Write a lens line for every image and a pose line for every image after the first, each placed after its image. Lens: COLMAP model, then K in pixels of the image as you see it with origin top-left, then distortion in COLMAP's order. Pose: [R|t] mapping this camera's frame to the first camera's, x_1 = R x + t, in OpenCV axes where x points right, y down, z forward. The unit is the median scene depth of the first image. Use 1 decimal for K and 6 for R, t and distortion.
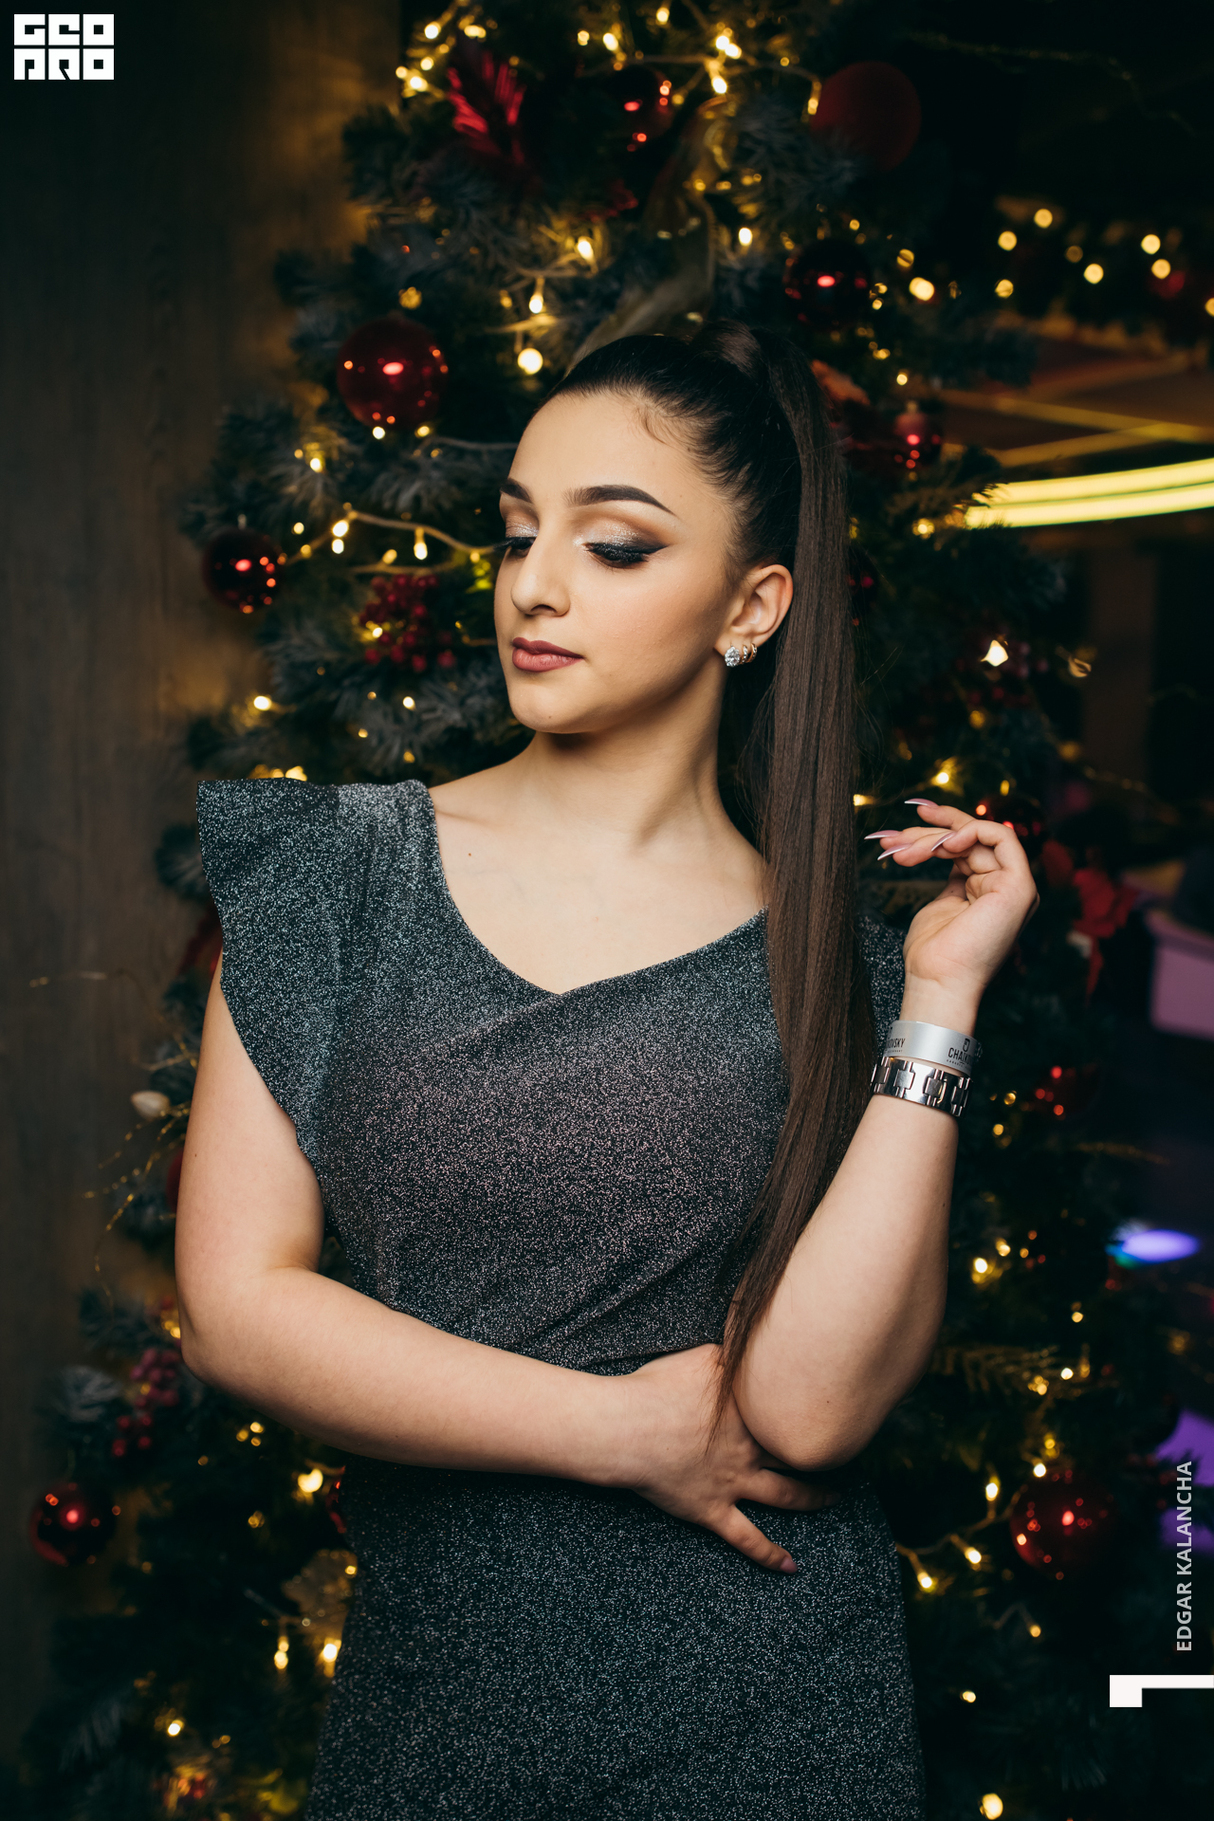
lens RADIAL K [[1767.7, 0, 607.0], [0, 1767.7, 910.5], [0, 0, 1]] dist [0.020595, 0.021814]
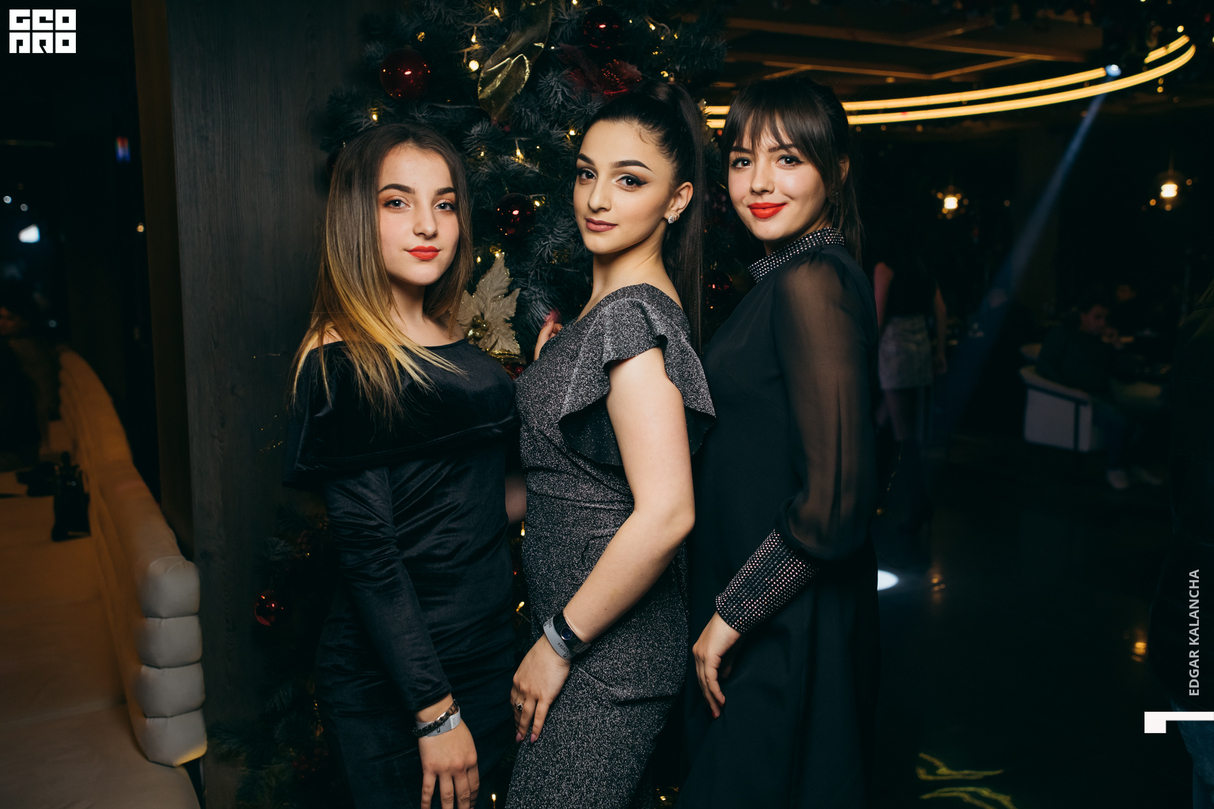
lens RADIAL K [[1207.3, 0, 607.1], [0, 1207.3, 432.4], [0, 0, 1]] dist [0.013037, 0.016822]
pose [[0.993506, 0.004705, -0.113685, 0.283962], [-0.000510, 0.999319, 0.036901, 0.074638], [0.113781, -0.036603, 0.992831, -0.434371]]
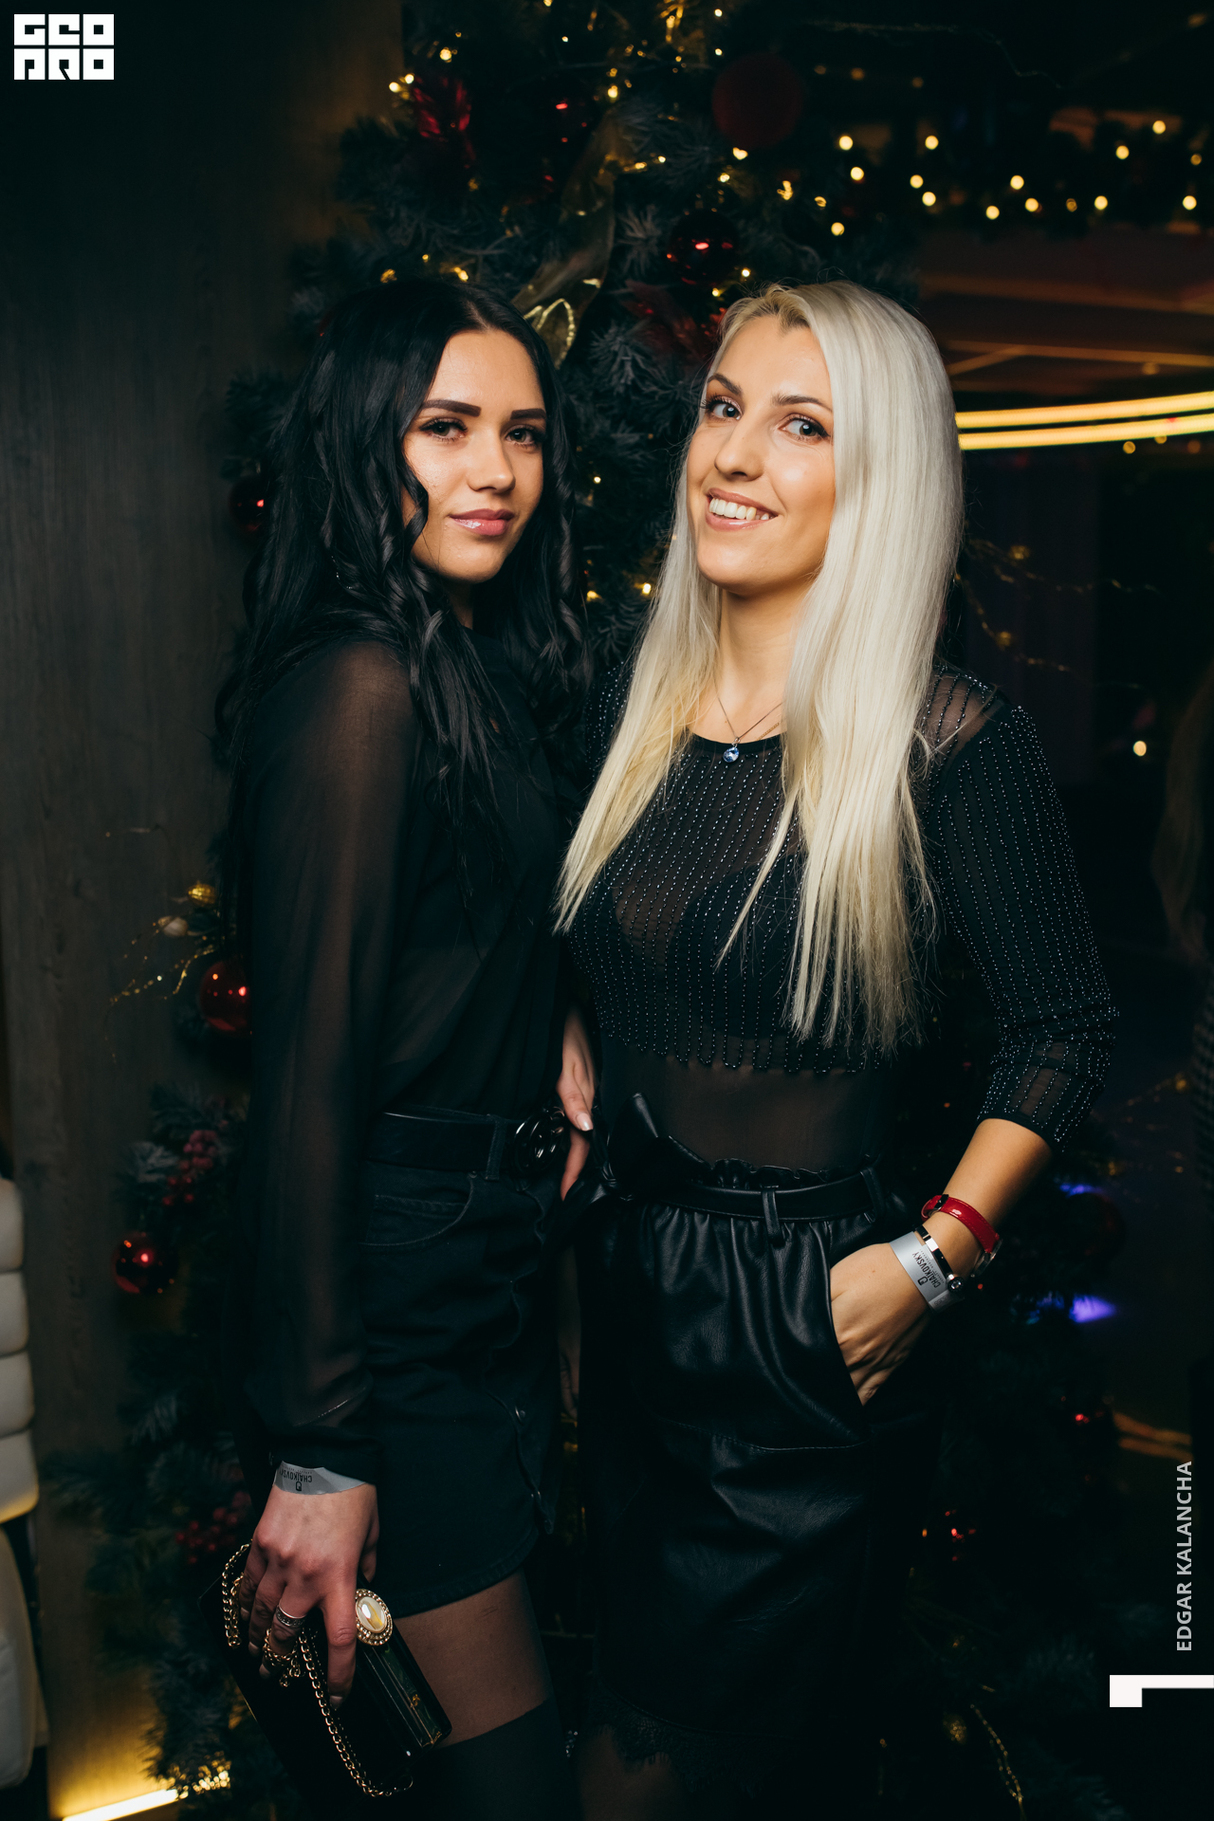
lens RADIAL K [[1811.0, 0, 607.0], [0, 1811.0, 910.5], [0, 0, 1]] dist [0.013037, 0.016822]
pose [[0.986000, -0.002722, -0.166722, 0.252535], [0.008404, 0.999407, 0.033383, 0.051541], [0.166533, -0.034317, 0.985439, -0.227746]]
